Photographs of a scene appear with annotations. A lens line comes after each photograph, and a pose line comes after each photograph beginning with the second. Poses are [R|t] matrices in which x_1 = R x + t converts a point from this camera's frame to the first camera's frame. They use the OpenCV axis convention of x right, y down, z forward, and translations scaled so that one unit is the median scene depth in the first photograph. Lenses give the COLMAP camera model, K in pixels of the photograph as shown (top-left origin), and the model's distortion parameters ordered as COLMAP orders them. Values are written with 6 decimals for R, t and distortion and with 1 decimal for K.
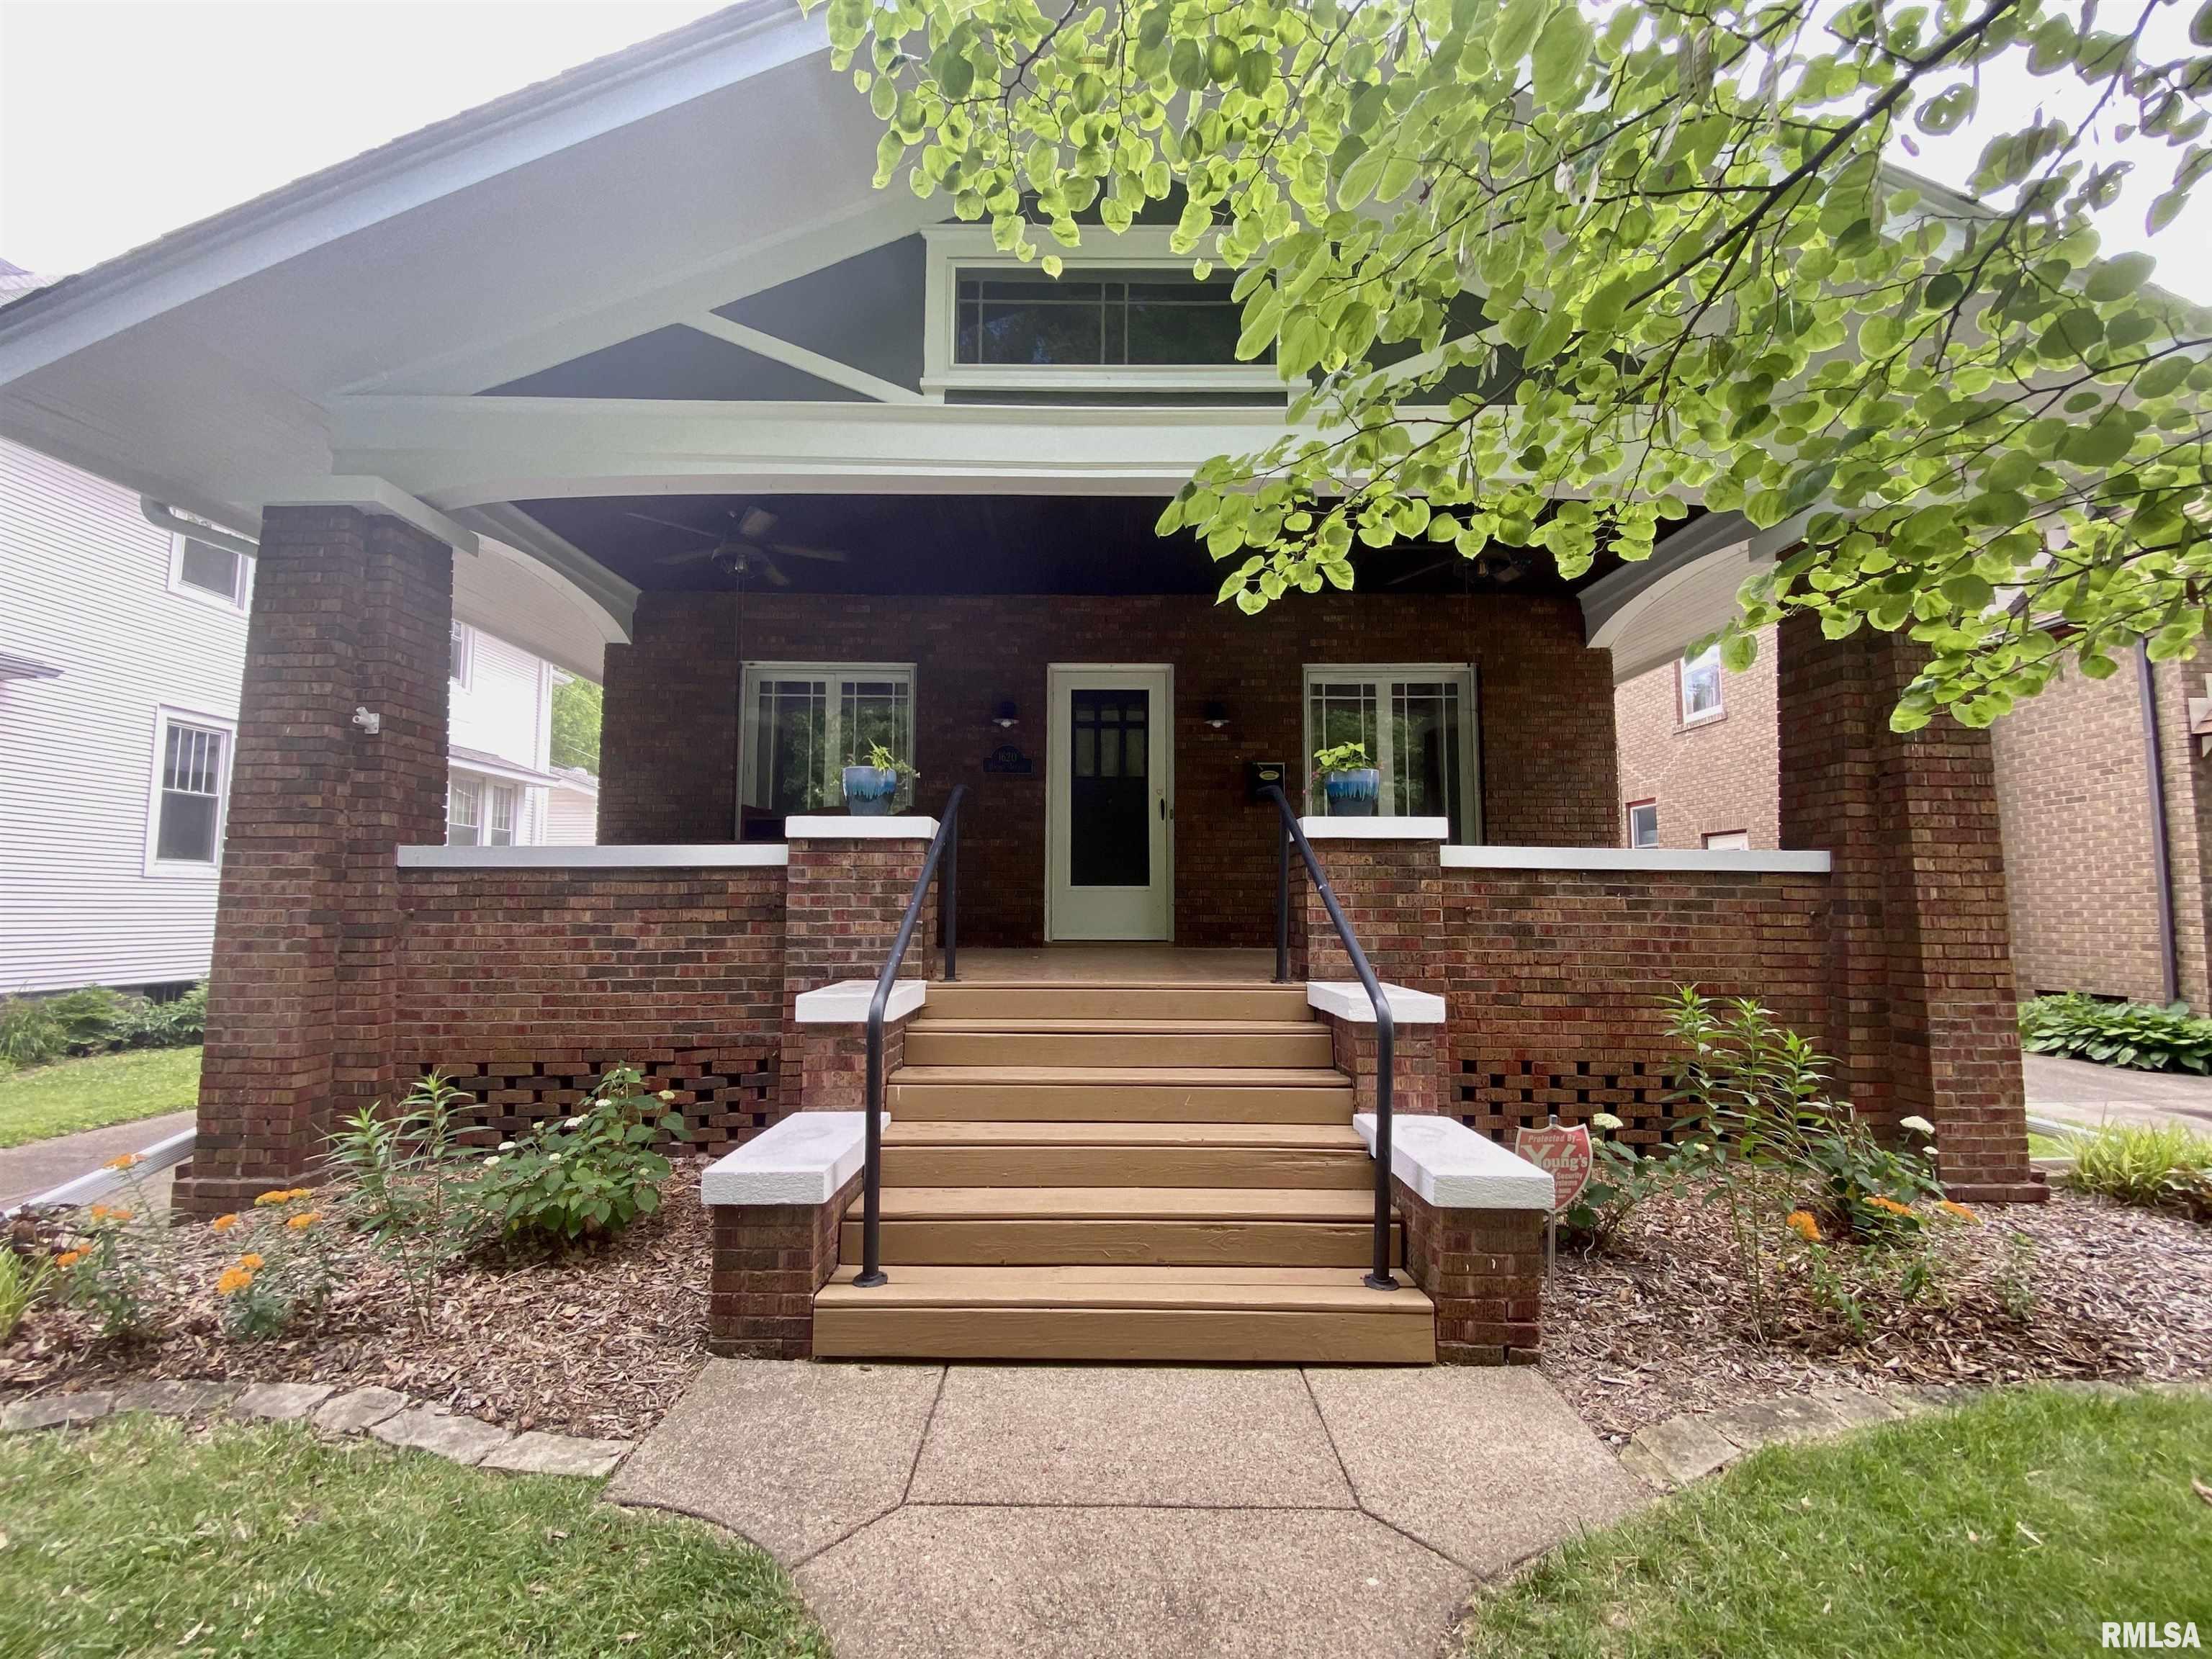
lens RADIAL K [[905.6, 0, 1101.9], [0, 905.6, 822.8], [0, 0, 1]] dist [0.007912, -0.014046]
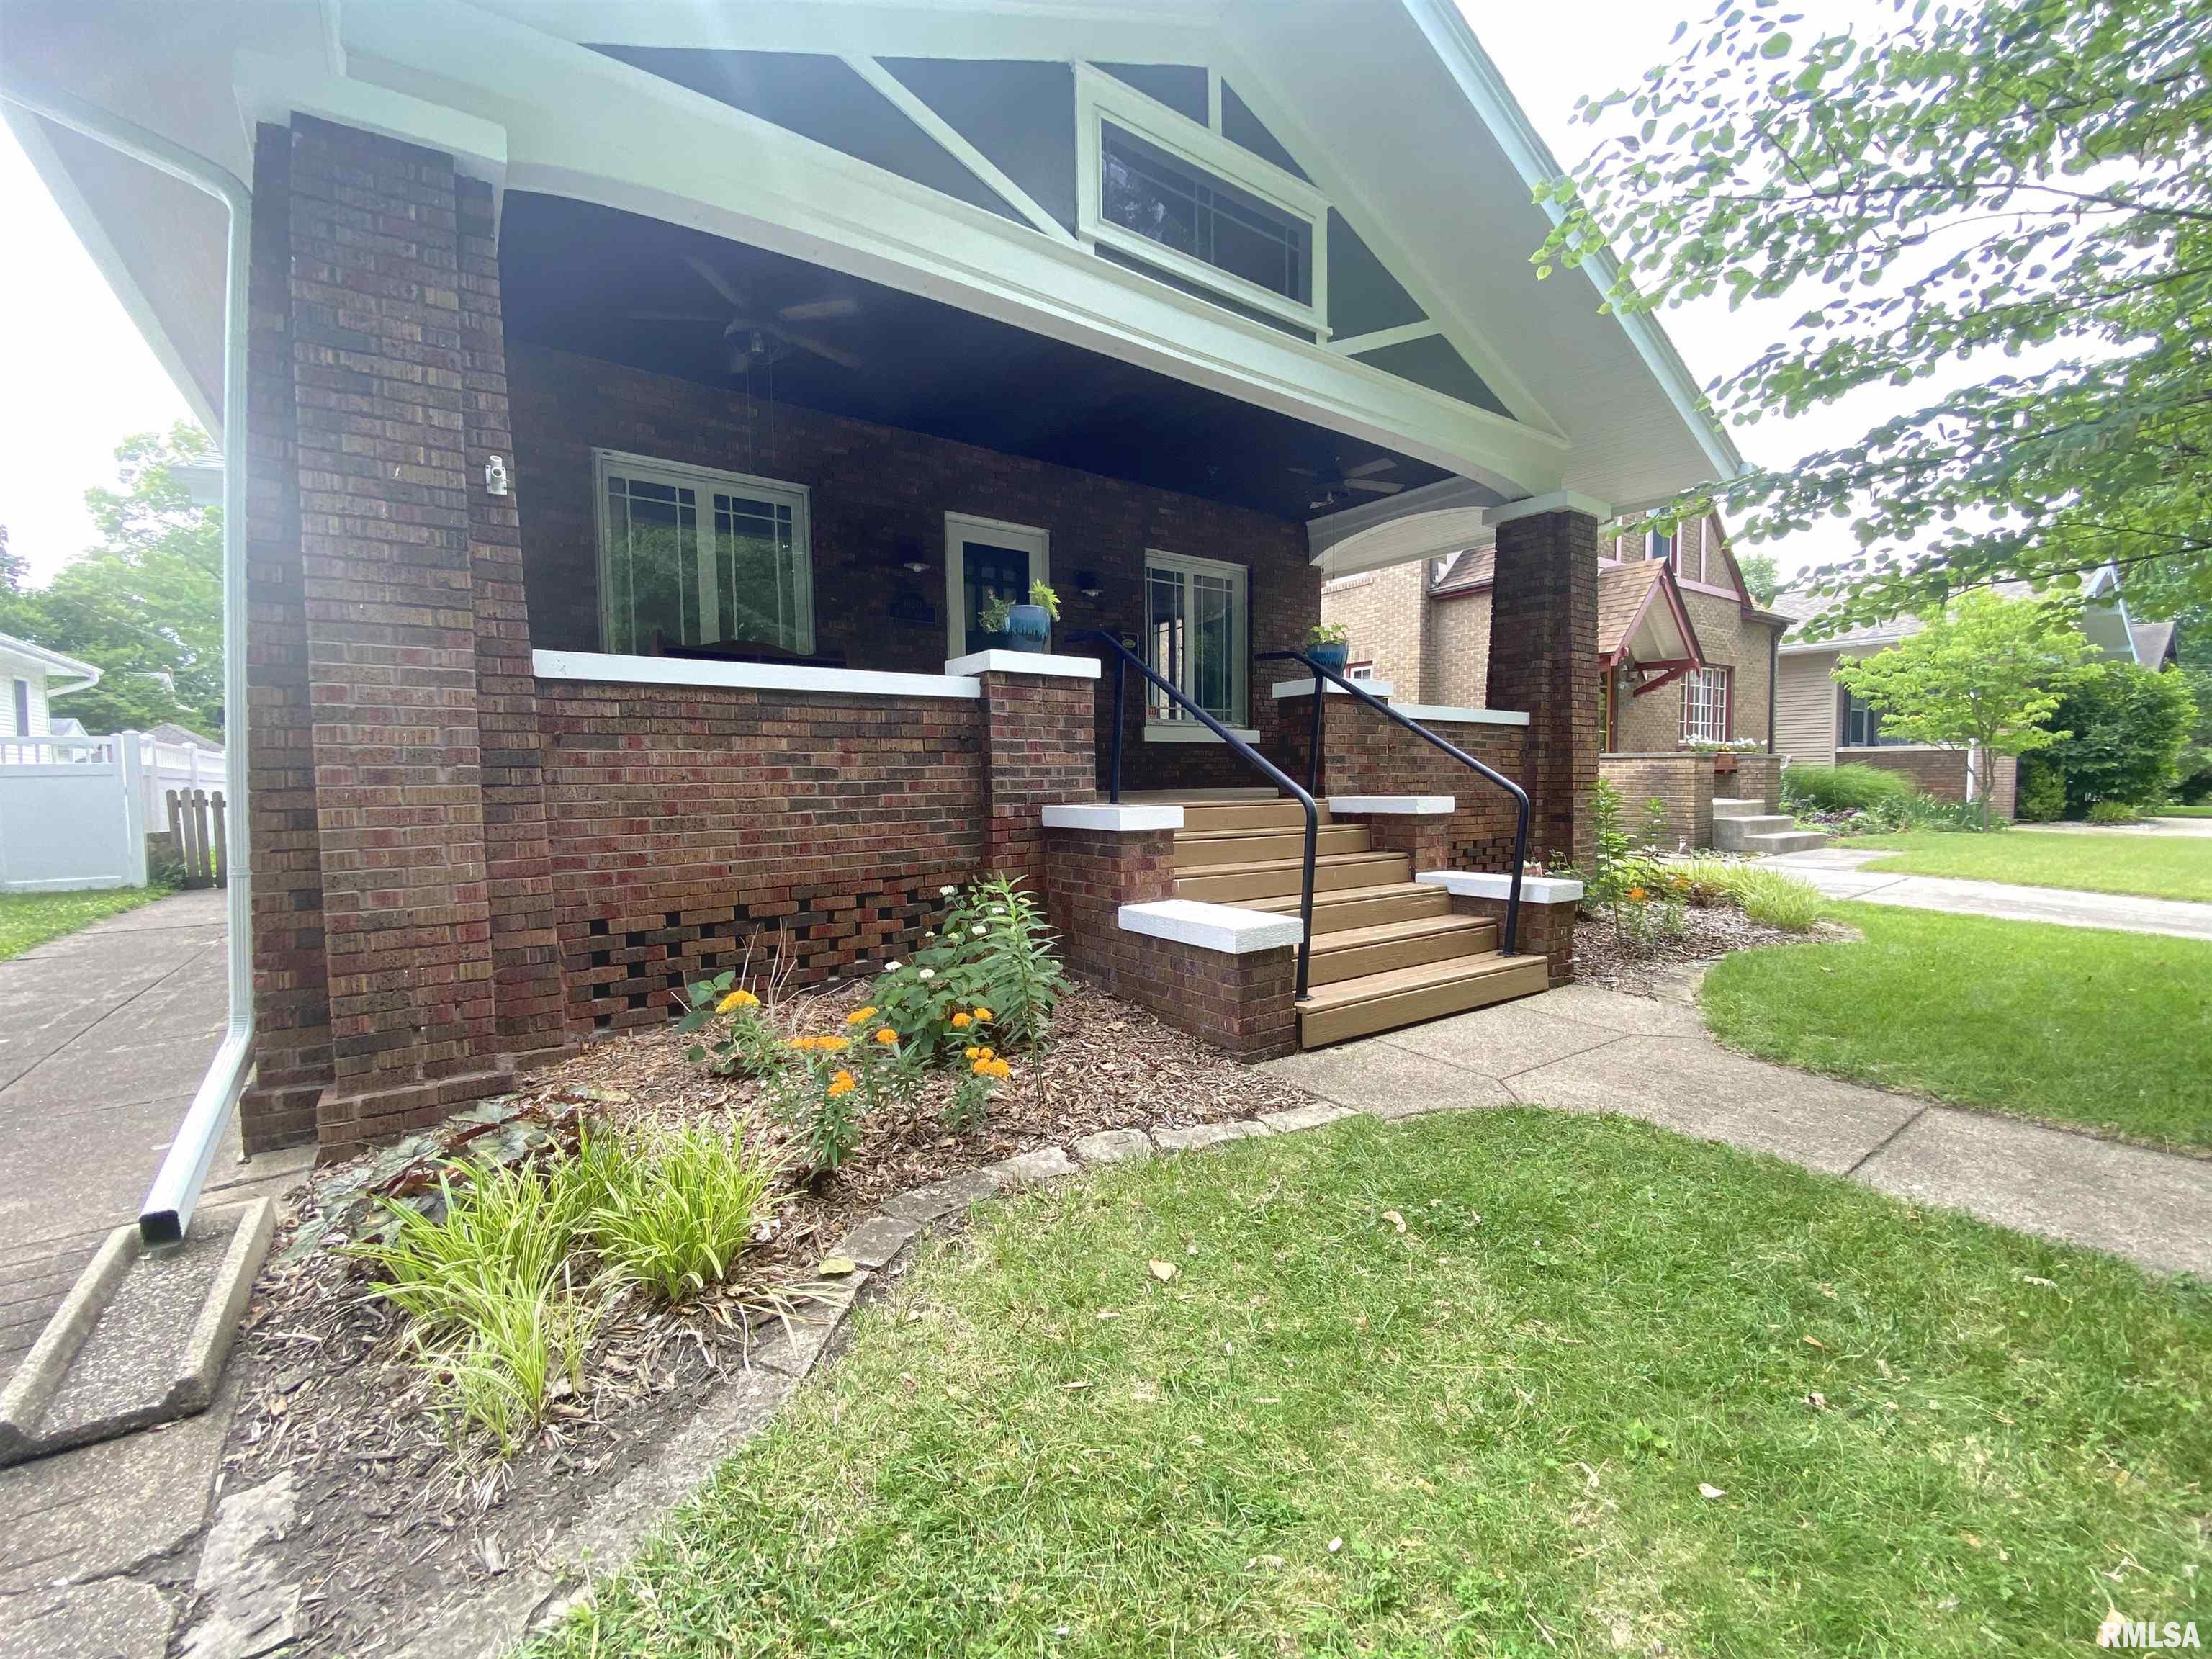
lens RADIAL K [[905.6, 0, 1112.1], [0, 905.6, 829.4], [0, 0, 1]] dist [0.007912, -0.014046]
pose [[0.809610, -0.044208, 0.585301, -0.843170], [-0.041060, 0.990451, 0.131605, 0.055289], [-0.585530, -0.130582, 0.800064, 0.071529]]
